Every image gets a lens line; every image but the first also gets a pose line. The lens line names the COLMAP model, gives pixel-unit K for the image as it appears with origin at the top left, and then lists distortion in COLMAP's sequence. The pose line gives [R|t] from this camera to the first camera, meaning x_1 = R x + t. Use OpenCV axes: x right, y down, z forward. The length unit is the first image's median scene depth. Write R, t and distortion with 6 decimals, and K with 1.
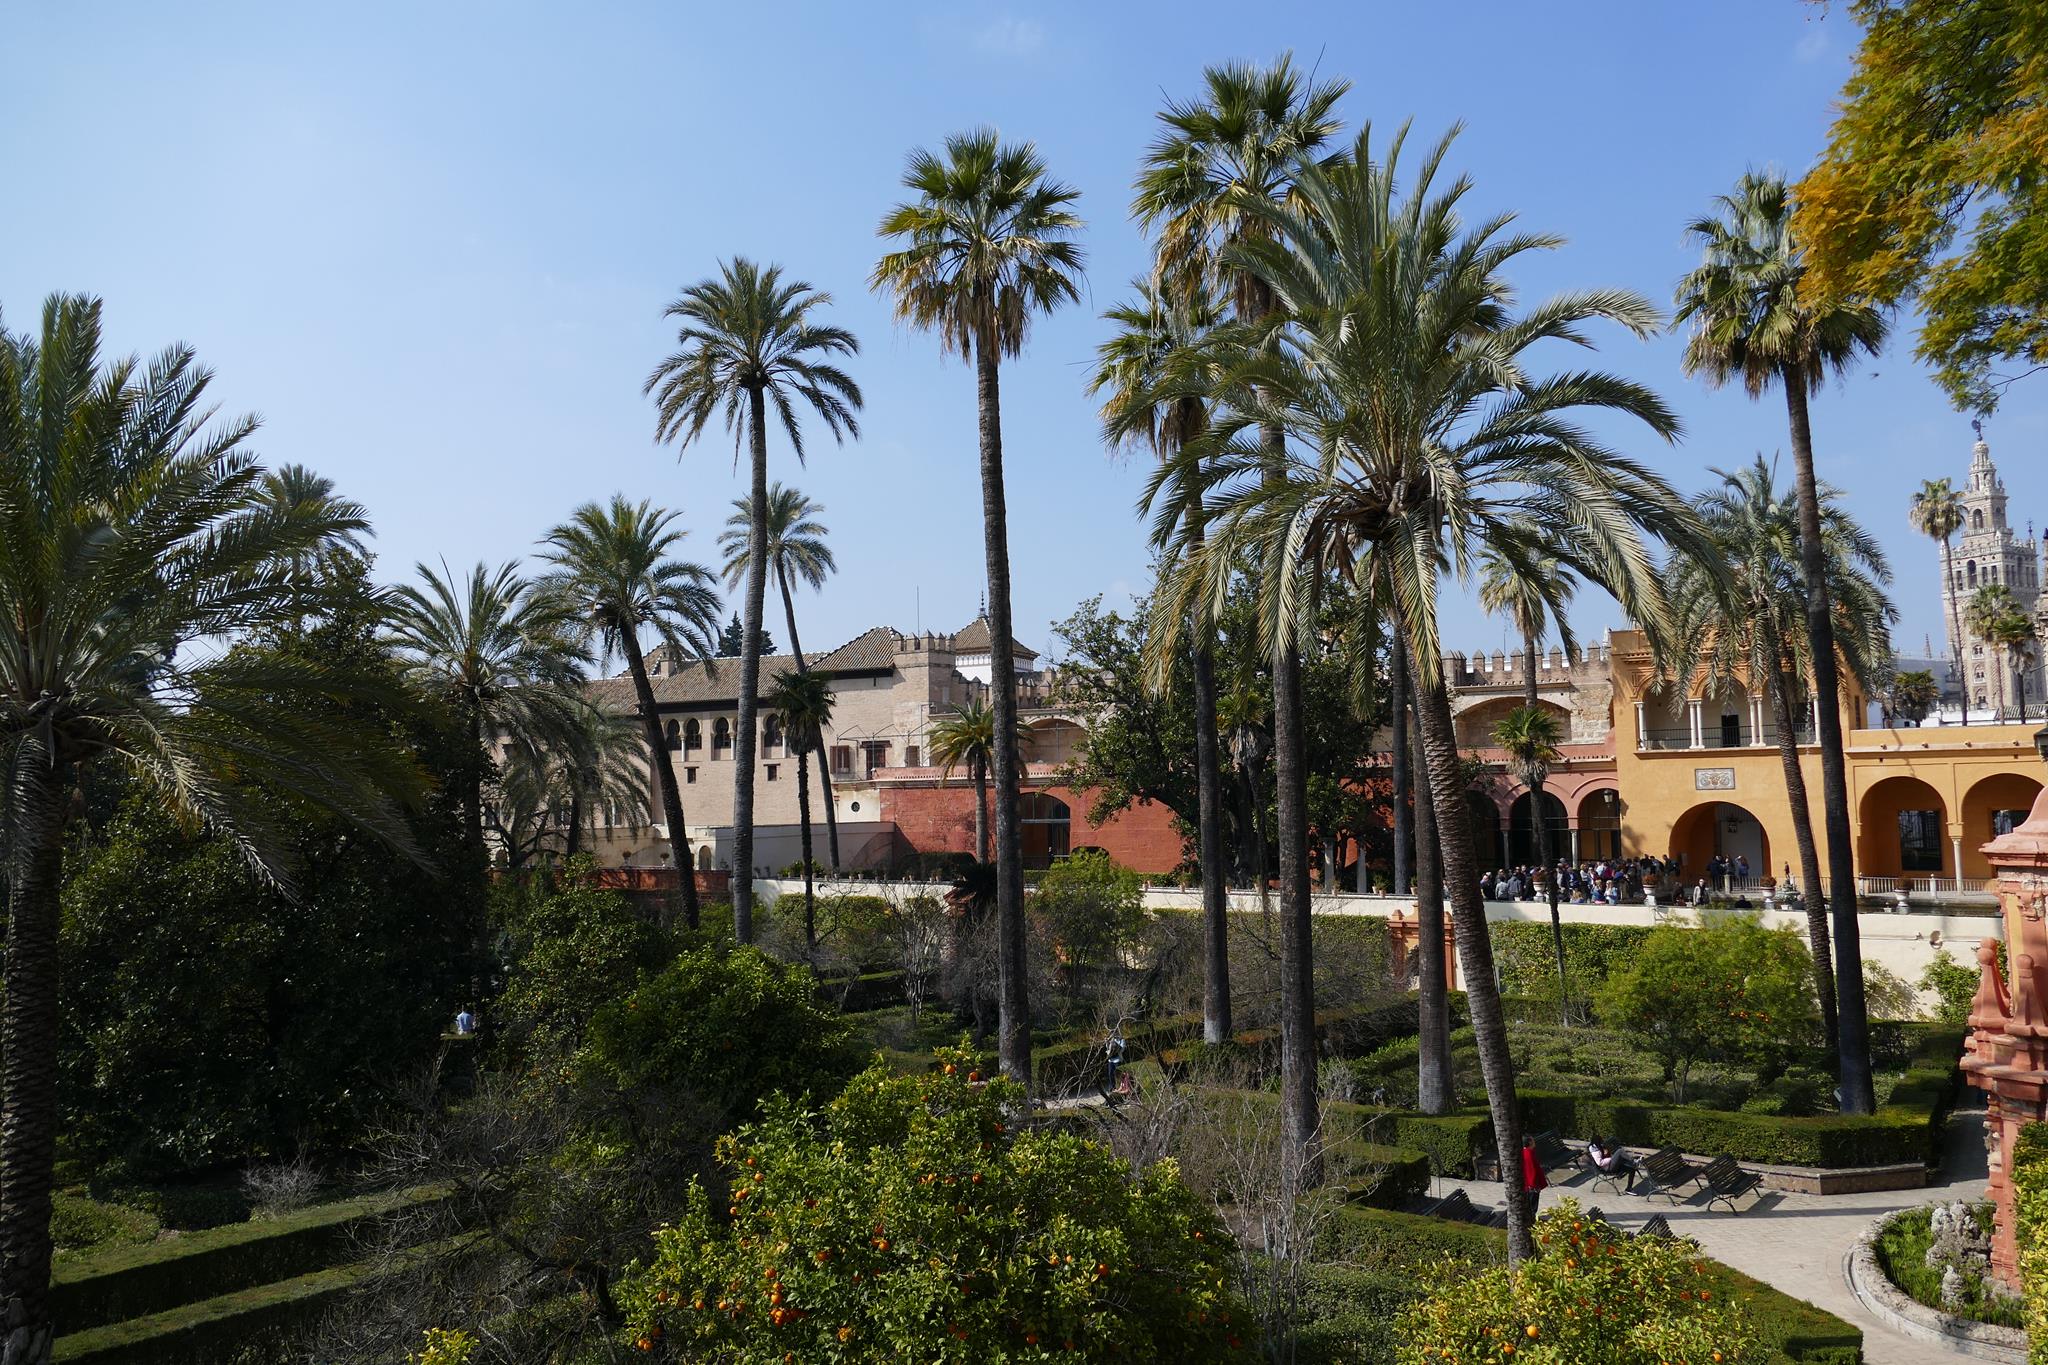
lens RADIAL K [[1509.4, 0, 1026.4], [0, 1509.4, 682.4], [0, 0, 1]] dist [0.006555, -0.003889]
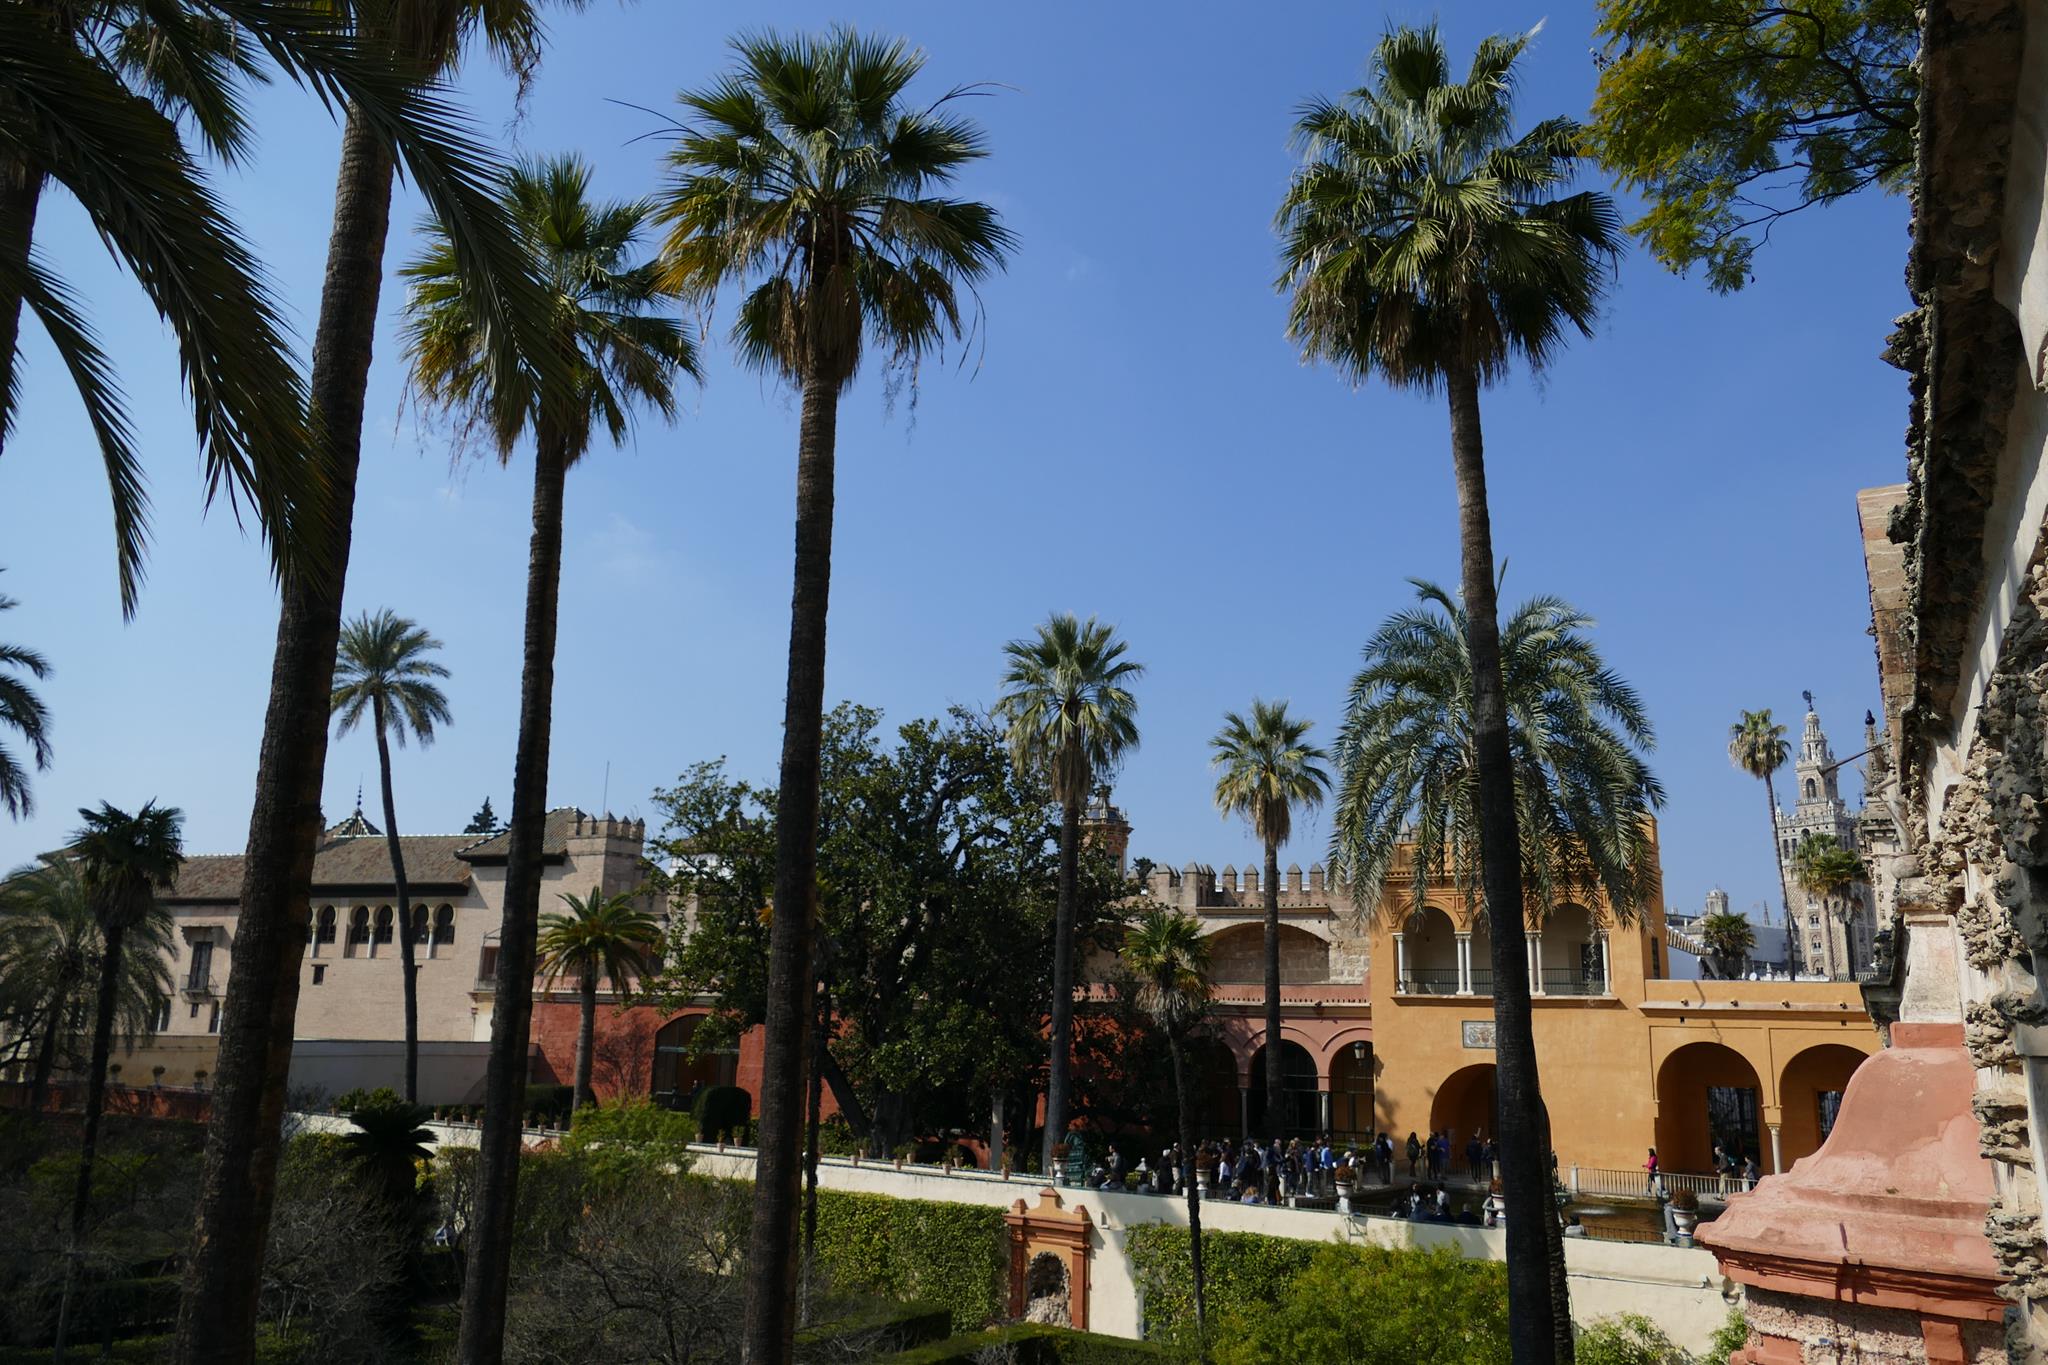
lens RADIAL K [[1509.4, 0, 1021.5], [0, 1509.4, 684.7], [0, 0, 1]] dist [0.006555, -0.003889]
pose [[0.995261, 0.063853, 0.073340, 0.133122], [-0.052260, 0.987251, -0.150348, 0.013519], [-0.082005, 0.145803, 0.985909, 0.194991]]
